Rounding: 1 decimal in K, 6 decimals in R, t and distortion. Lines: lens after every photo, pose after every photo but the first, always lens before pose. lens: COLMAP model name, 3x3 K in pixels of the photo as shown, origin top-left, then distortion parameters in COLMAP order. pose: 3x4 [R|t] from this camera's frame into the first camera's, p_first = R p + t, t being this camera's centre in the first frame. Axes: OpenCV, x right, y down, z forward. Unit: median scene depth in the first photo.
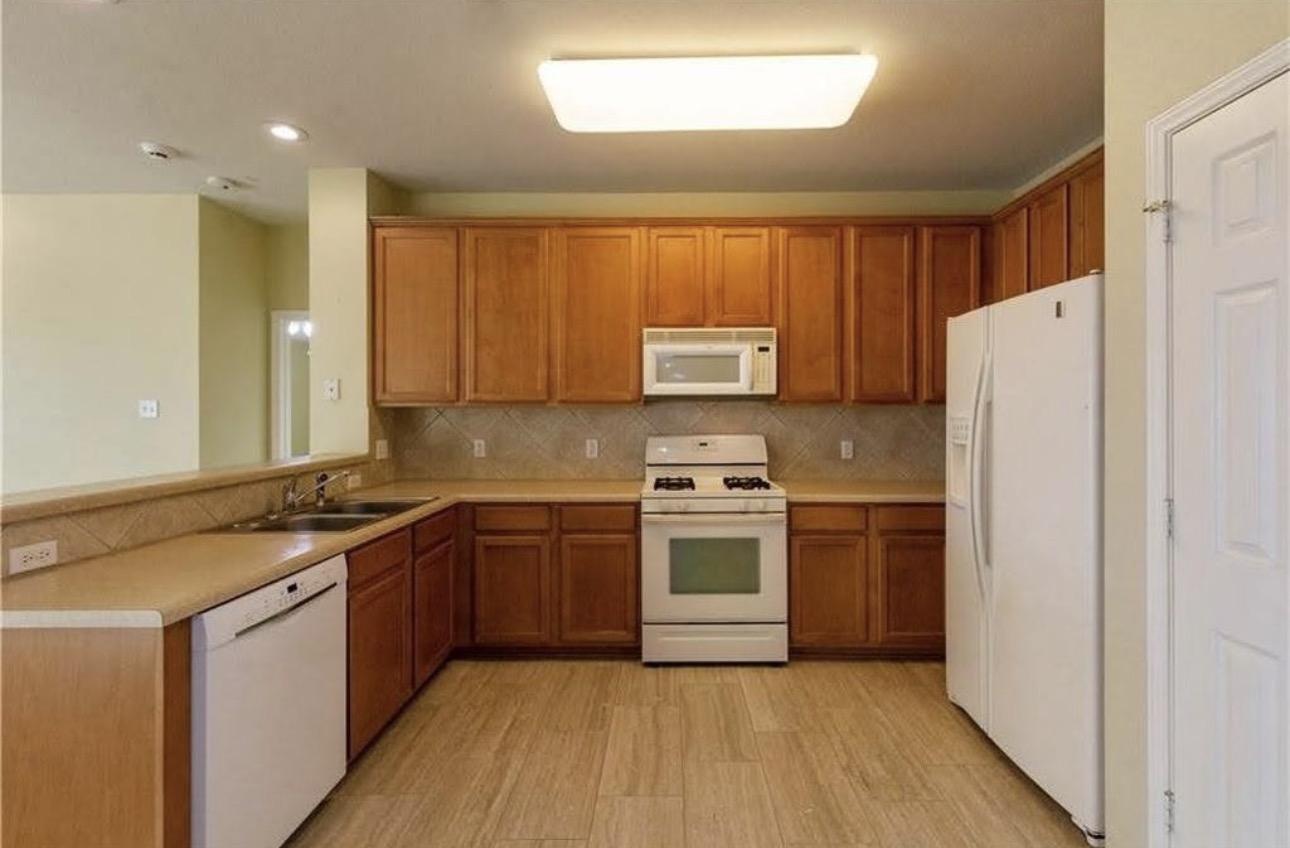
lens RADIAL K [[558.3, 0, 670.0], [0, 558.3, 412.0], [0, 0, 1]] dist [-0.001381, -0.000140]
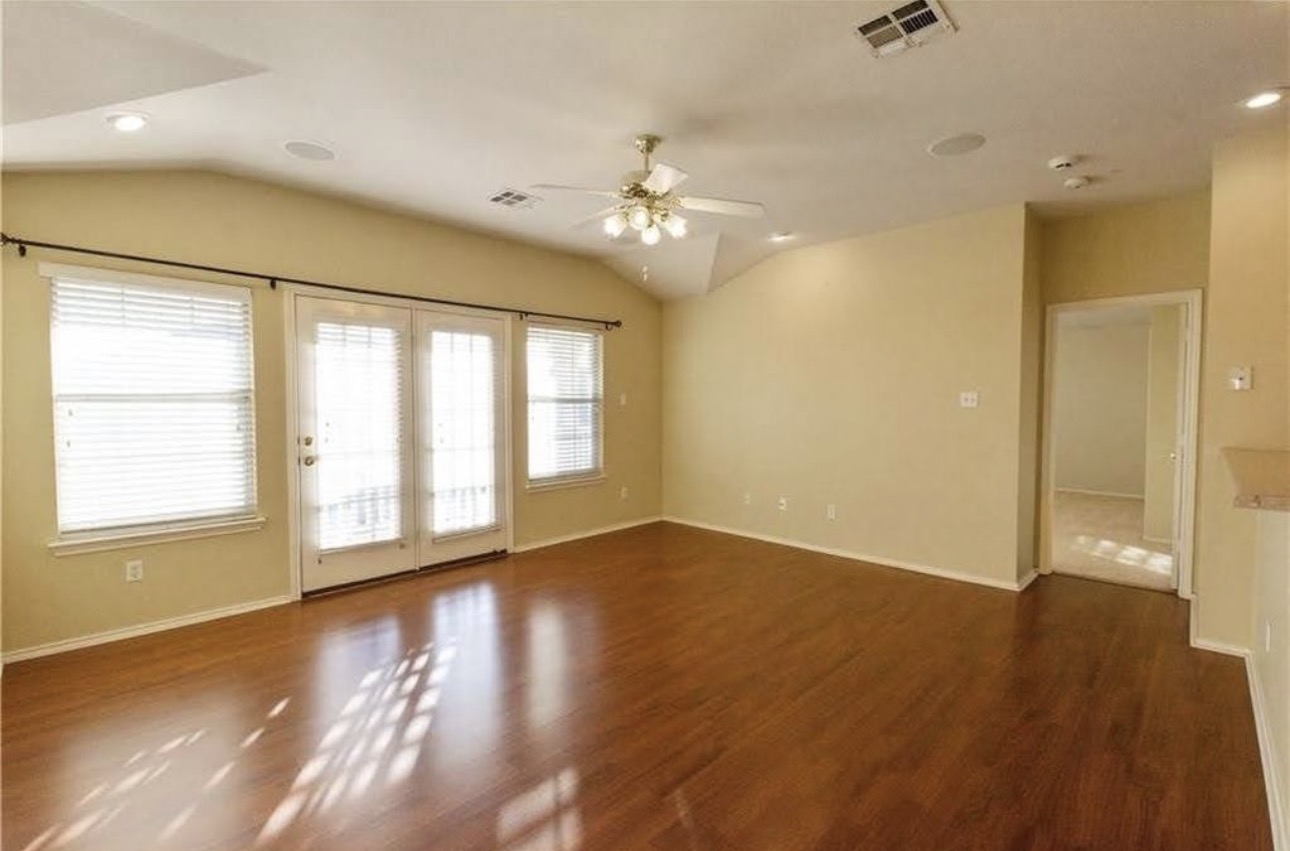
lens RADIAL K [[567.1, 0, 680.4], [0, 567.1, 422.8], [0, 0, 1]] dist [0.003400, 0.000171]
pose [[0.741886, 0.029171, -0.669891, -0.661875], [-0.009031, 0.999397, 0.033518, 0.009316], [0.670465, -0.018817, 0.741702, -0.312610]]
